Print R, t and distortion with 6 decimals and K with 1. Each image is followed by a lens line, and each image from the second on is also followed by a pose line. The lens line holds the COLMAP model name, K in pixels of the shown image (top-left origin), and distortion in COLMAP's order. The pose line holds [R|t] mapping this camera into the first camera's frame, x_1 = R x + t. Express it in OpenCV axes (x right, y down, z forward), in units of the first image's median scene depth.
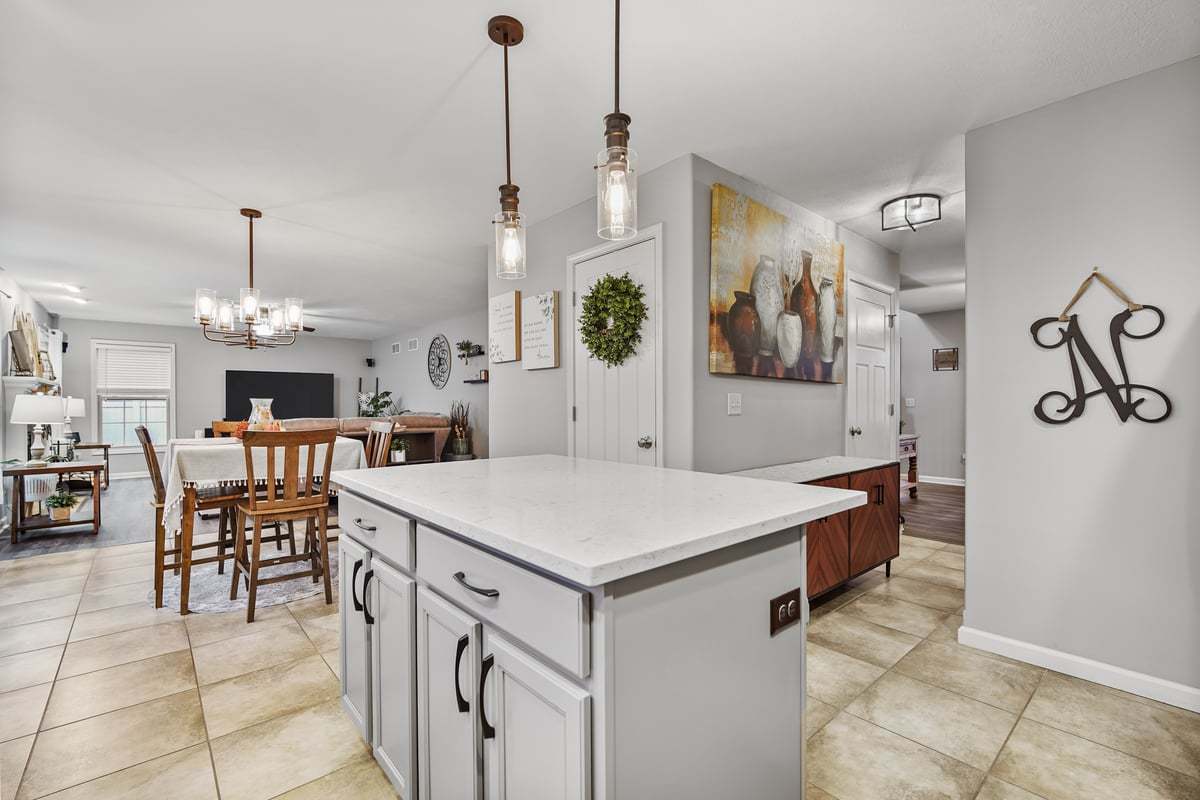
lens RADIAL K [[525.6, 0, 602.6], [0, 525.6, 406.1], [0, 0, 1]] dist [-0.014658, 0.003240]
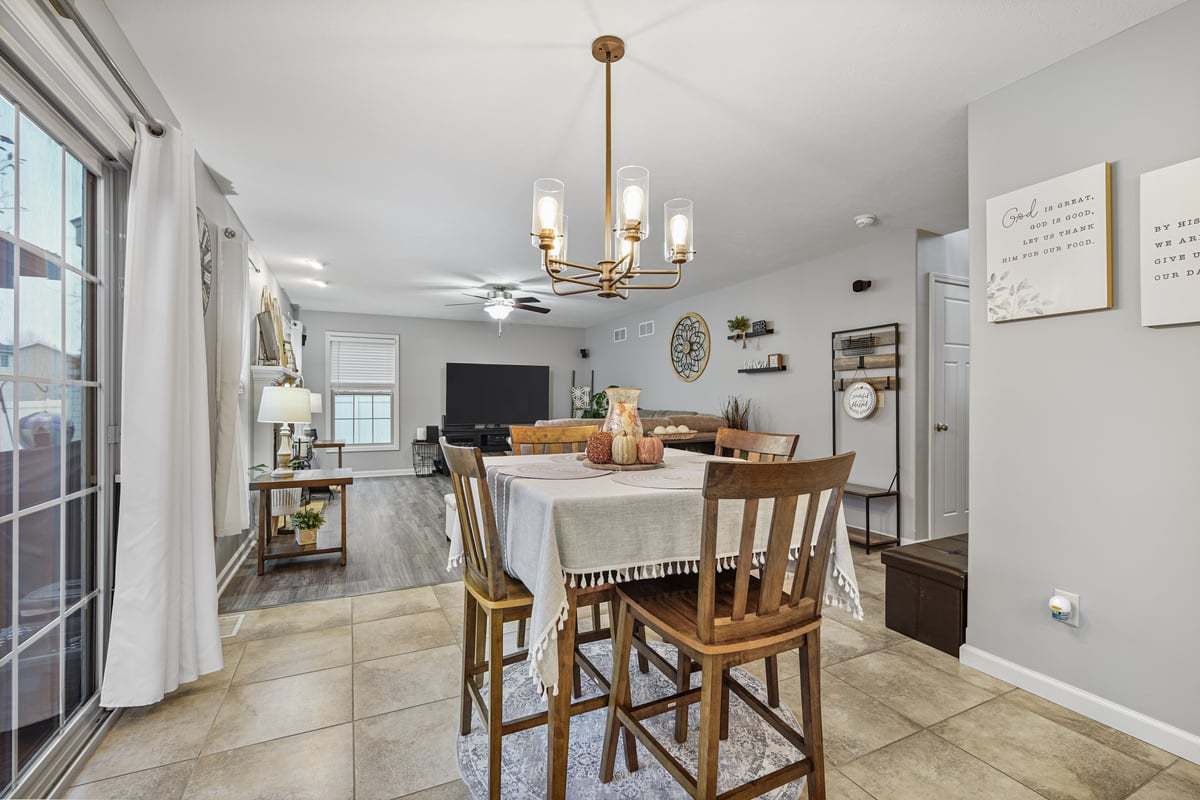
lens RADIAL K [[525.6, 0, 598.5], [0, 525.6, 401.7], [0, 0, 1]] dist [-0.014658, 0.003240]
pose [[0.962031, 0.004395, -0.272904, -0.266907], [-0.005480, 0.999980, -0.003212, 0.001015], [0.272884, 0.004586, 0.962036, 0.235801]]
